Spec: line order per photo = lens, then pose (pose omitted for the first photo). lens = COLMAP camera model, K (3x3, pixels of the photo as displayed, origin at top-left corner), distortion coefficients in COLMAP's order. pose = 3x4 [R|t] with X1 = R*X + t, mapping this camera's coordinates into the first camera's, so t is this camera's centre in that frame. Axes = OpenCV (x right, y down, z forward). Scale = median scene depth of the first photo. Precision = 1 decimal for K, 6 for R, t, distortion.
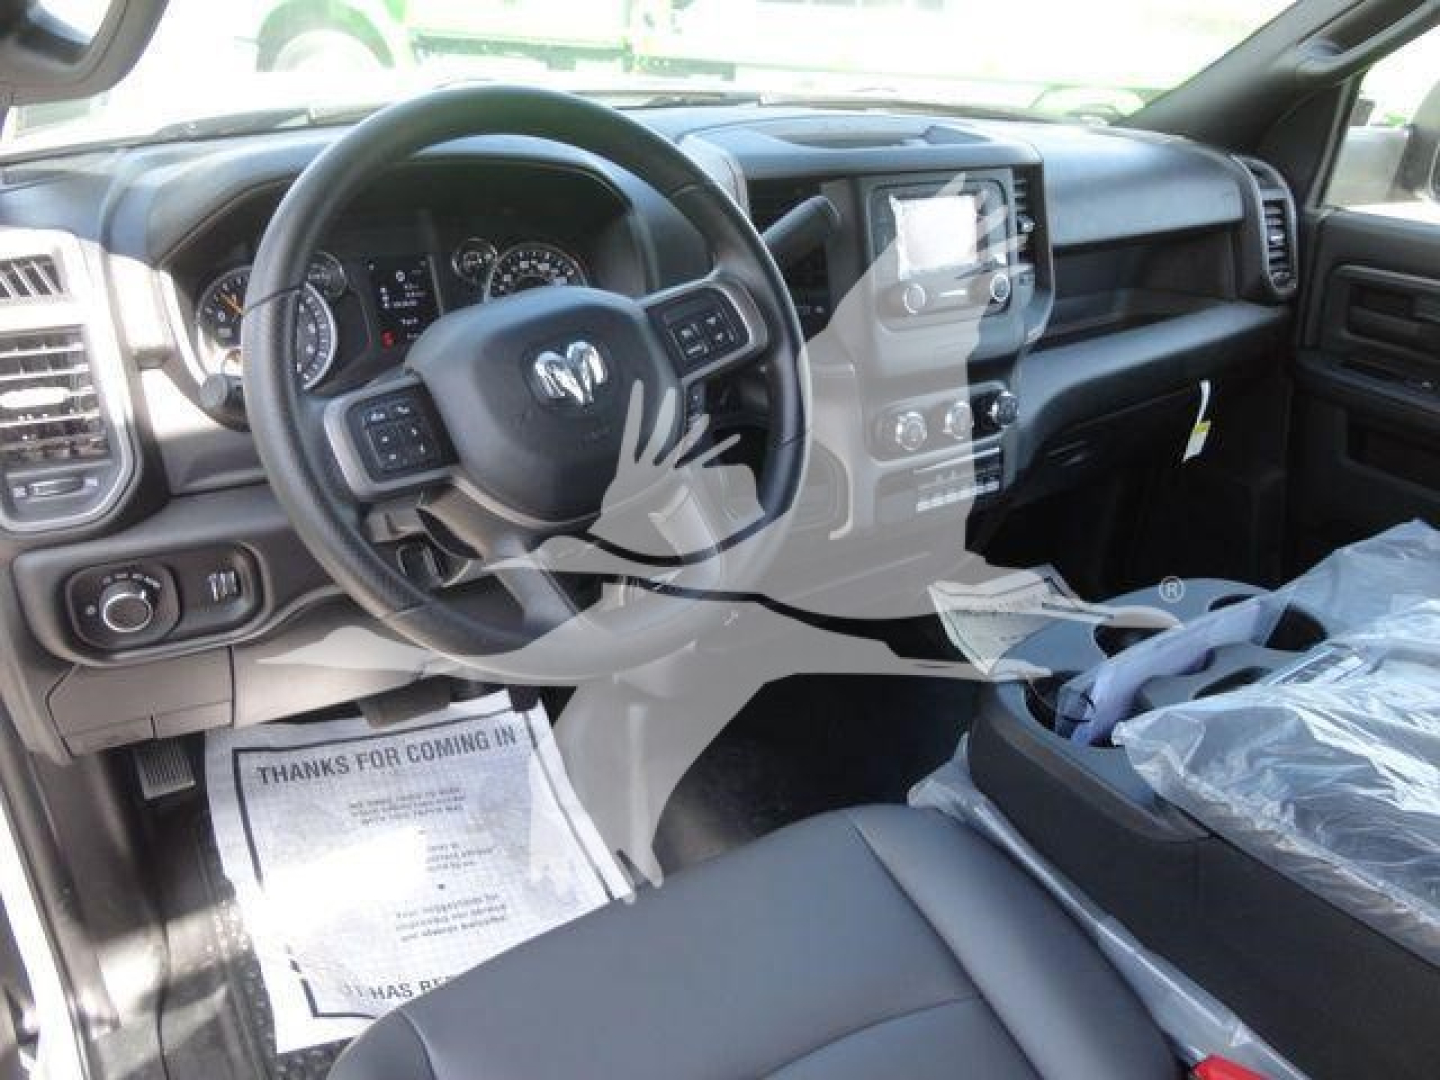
lens RADIAL K [[1060.7, 0, 717.5], [0, 1060.7, 545.0], [0, 0, 1]] dist [-0.017733, 0.003434]
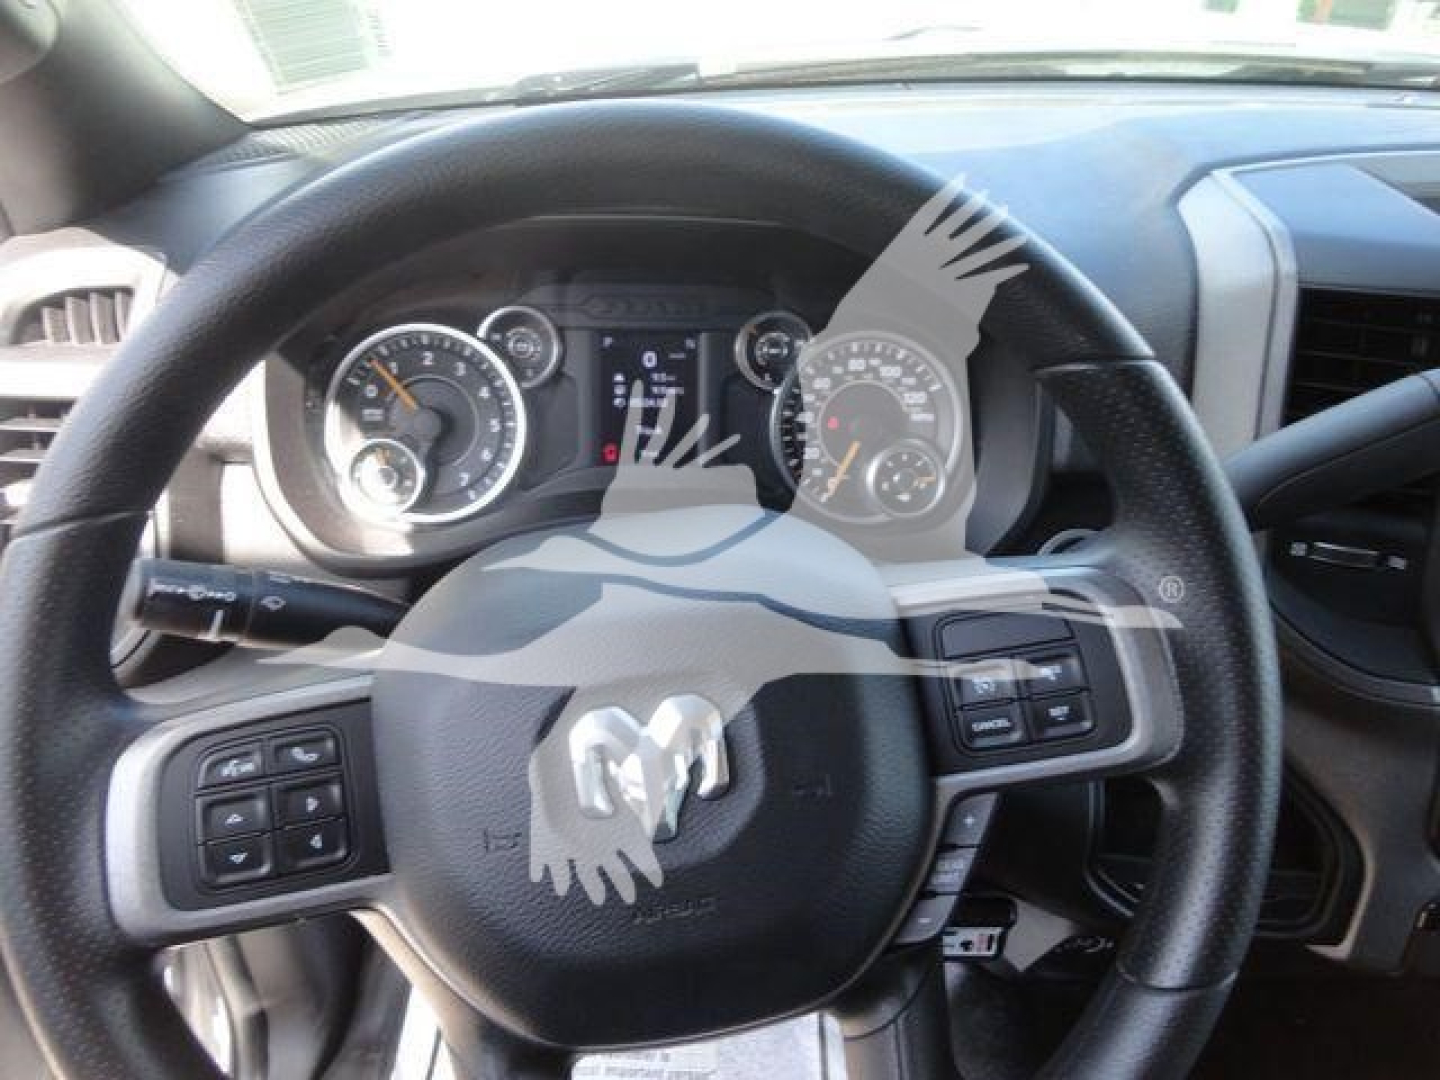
lens RADIAL K [[1060.7, 0, 717.5], [0, 1060.7, 545.0], [0, 0, 1]] dist [-0.017733, 0.003434]
pose [[0.852374, 0.261748, -0.452709, 0.049970], [-0.231054, 0.965136, 0.122988, -0.231973], [0.469118, -0.000231, 0.883135, 0.454773]]
